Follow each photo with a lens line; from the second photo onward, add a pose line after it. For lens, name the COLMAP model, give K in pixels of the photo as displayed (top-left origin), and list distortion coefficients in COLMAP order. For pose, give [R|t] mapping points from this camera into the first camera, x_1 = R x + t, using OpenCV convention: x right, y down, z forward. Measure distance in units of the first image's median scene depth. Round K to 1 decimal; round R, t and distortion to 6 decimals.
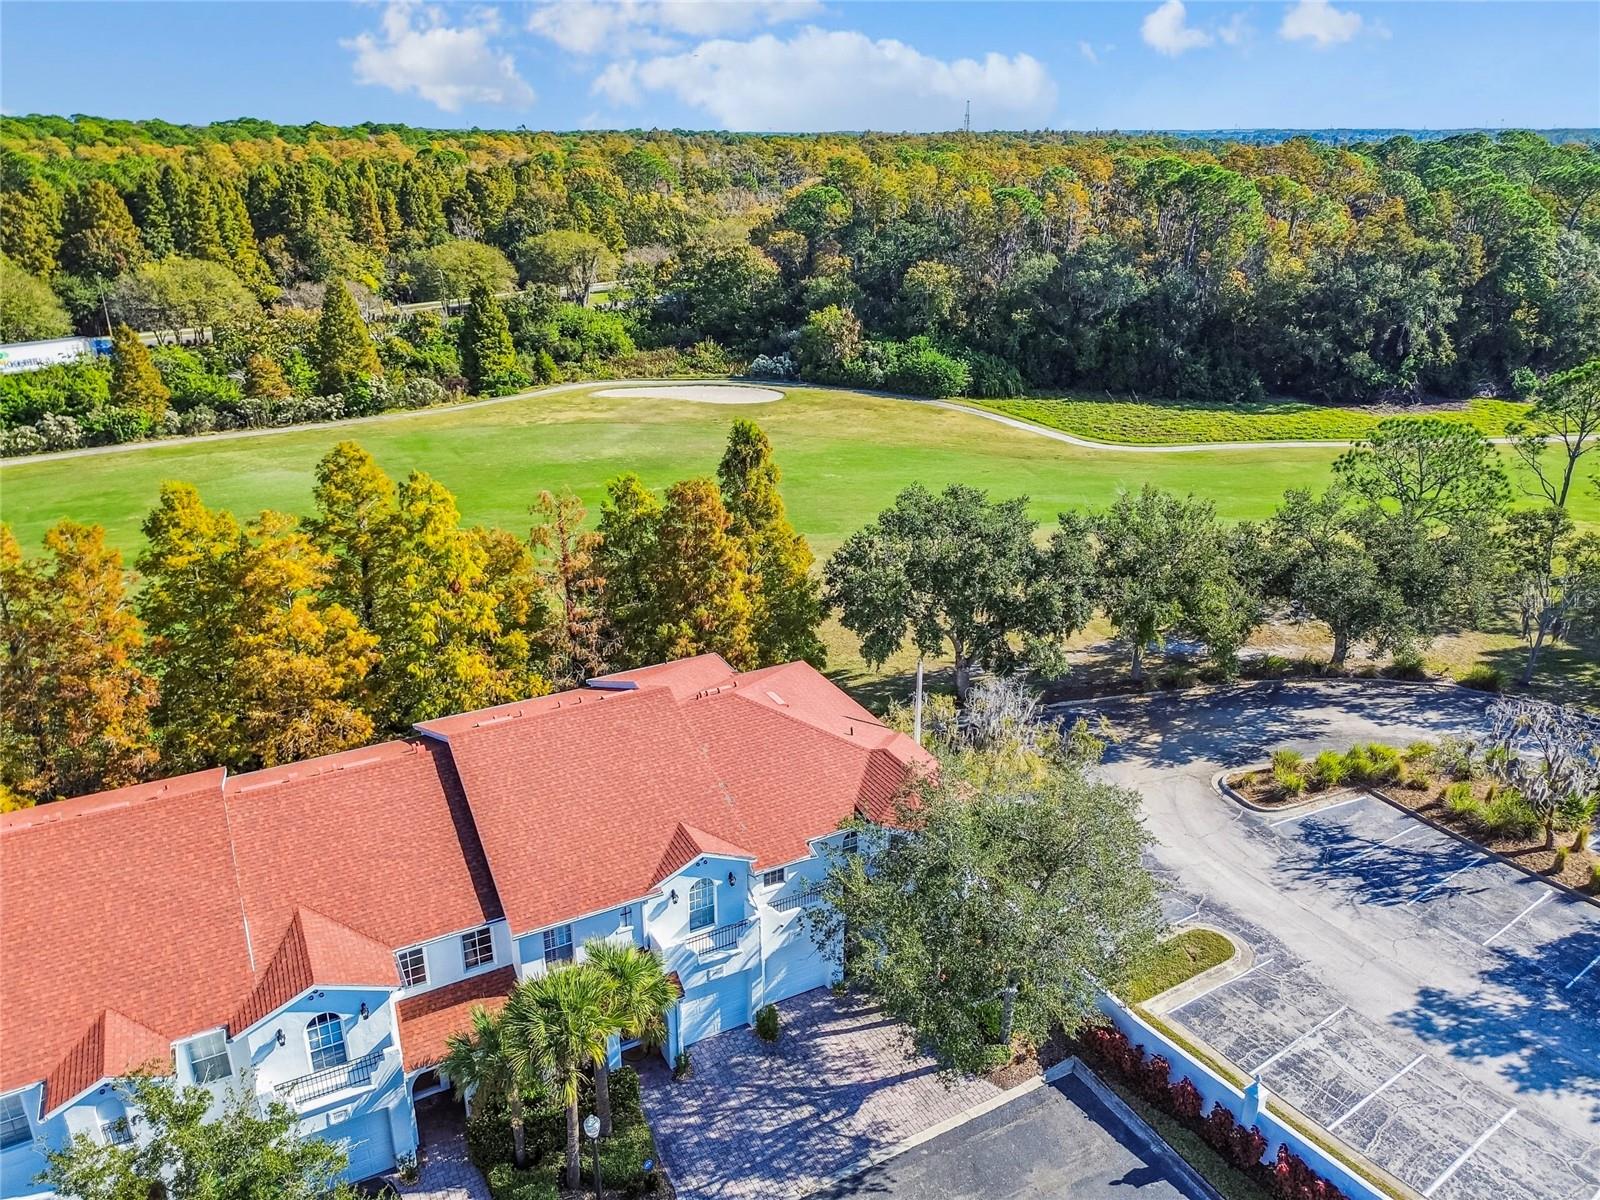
lens RADIAL K [[1154.8, 0, 803.8], [0, 1154.8, 610.9], [0, 0, 1]] dist [0.067597, -0.057002]
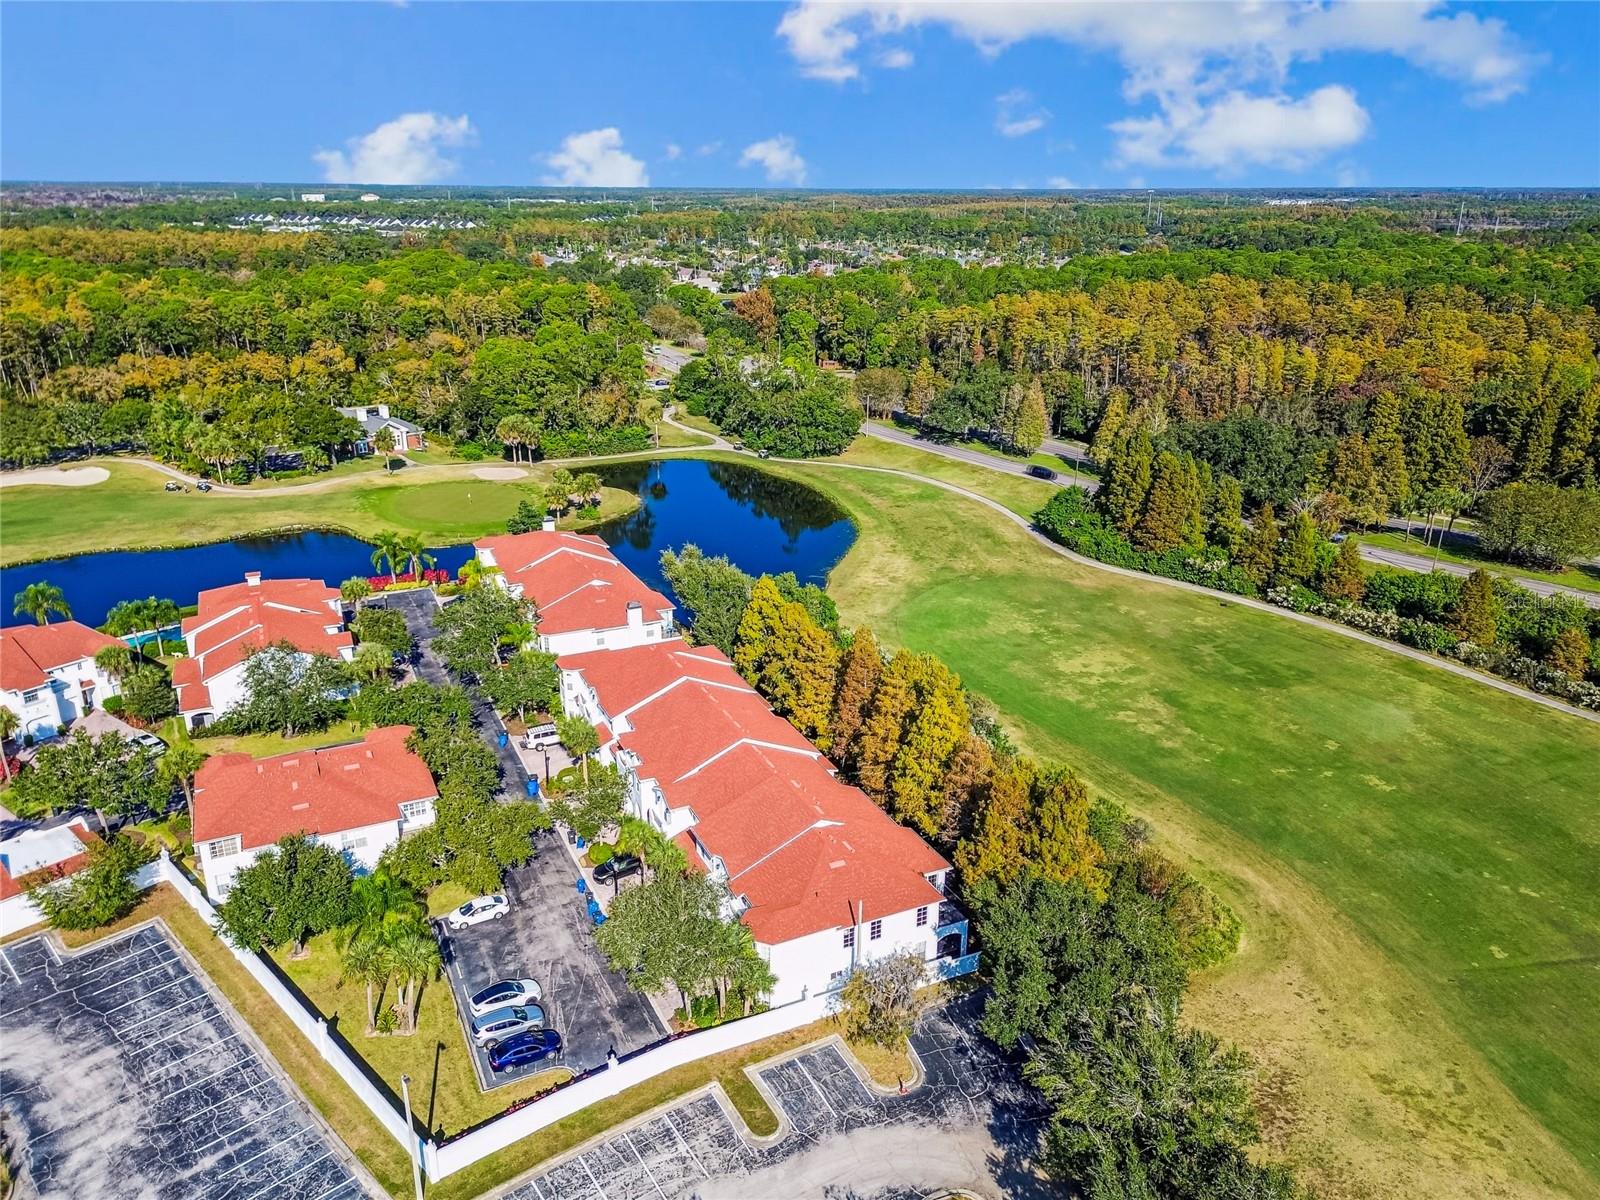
lens RADIAL K [[1154.8, 0, 803.8], [0, 1154.8, 610.9], [0, 0, 1]] dist [0.067597, -0.057002]
pose [[-0.033948, 0.348200, -0.936805, 1.084639], [-0.388395, 0.859072, 0.333382, -0.599591], [0.920867, 0.375168, 0.106075, 0.404875]]
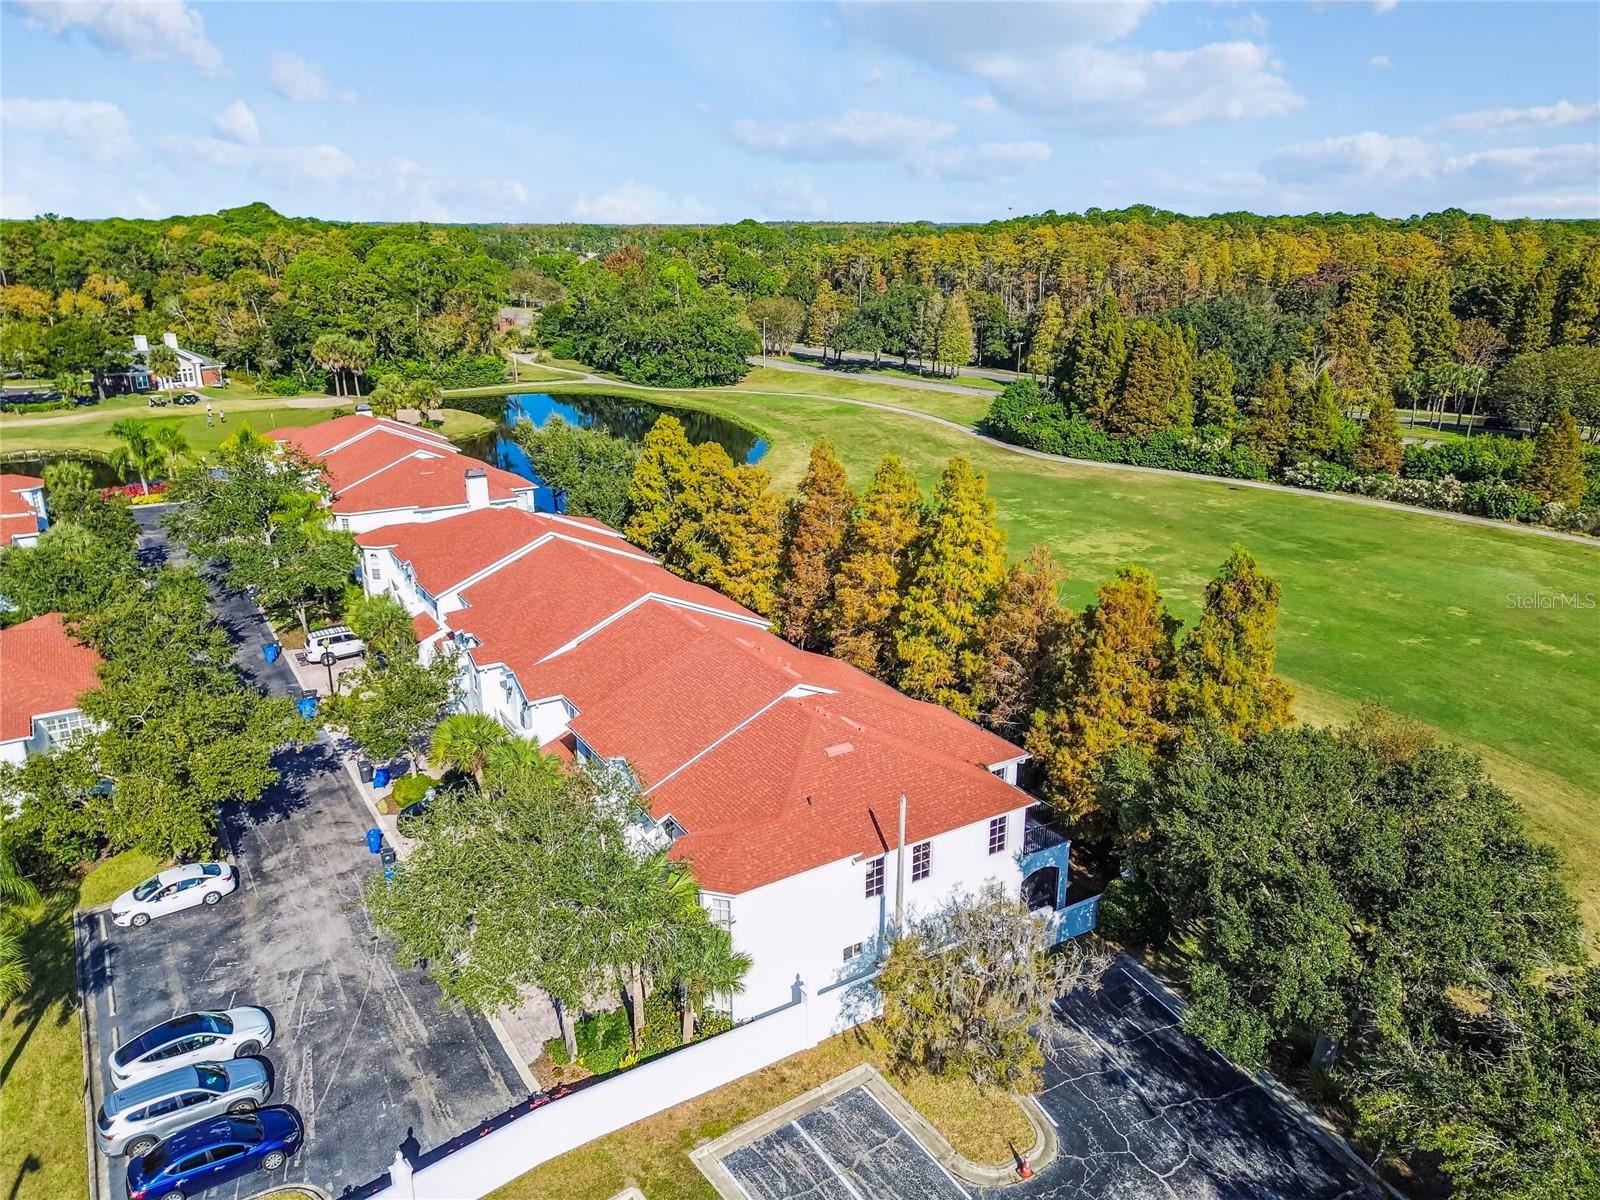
lens RADIAL K [[1141.7, 0, 800.0], [0, 1141.7, 600.0], [0, 0, 1]] dist [0.073029, -0.062631]
pose [[0.075869, 0.312930, -0.946741, 0.607206], [-0.382860, 0.885840, 0.262119, -0.200584], [0.920686, 0.342583, 0.187016, 0.497102]]
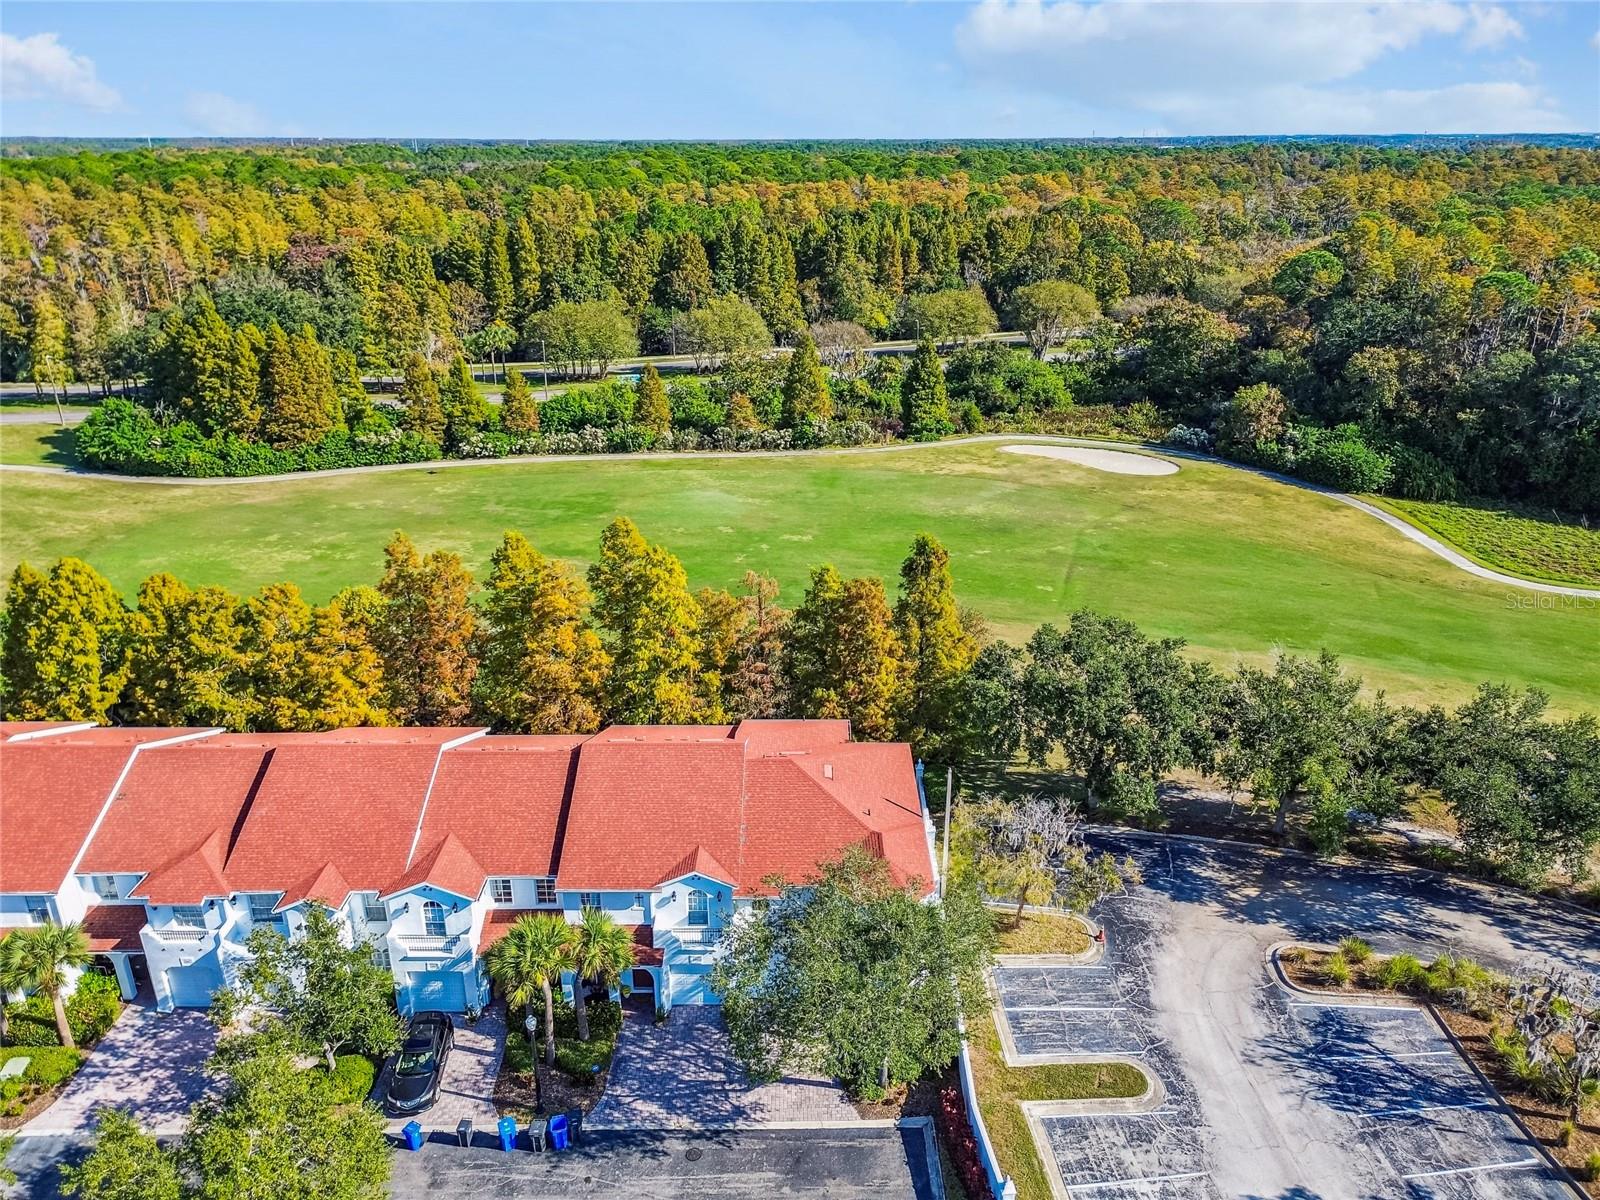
lens RADIAL K [[1122.8, 0, 800.5], [0, 1122.8, 625.4], [0, 0, 1]] dist [0.071832, -0.075035]
pose [[0.880221, 0.185174, -0.436946, 0.312363], [-0.178536, 0.982302, 0.056633, -0.099899], [0.439700, 0.028161, 0.897703, -0.089076]]
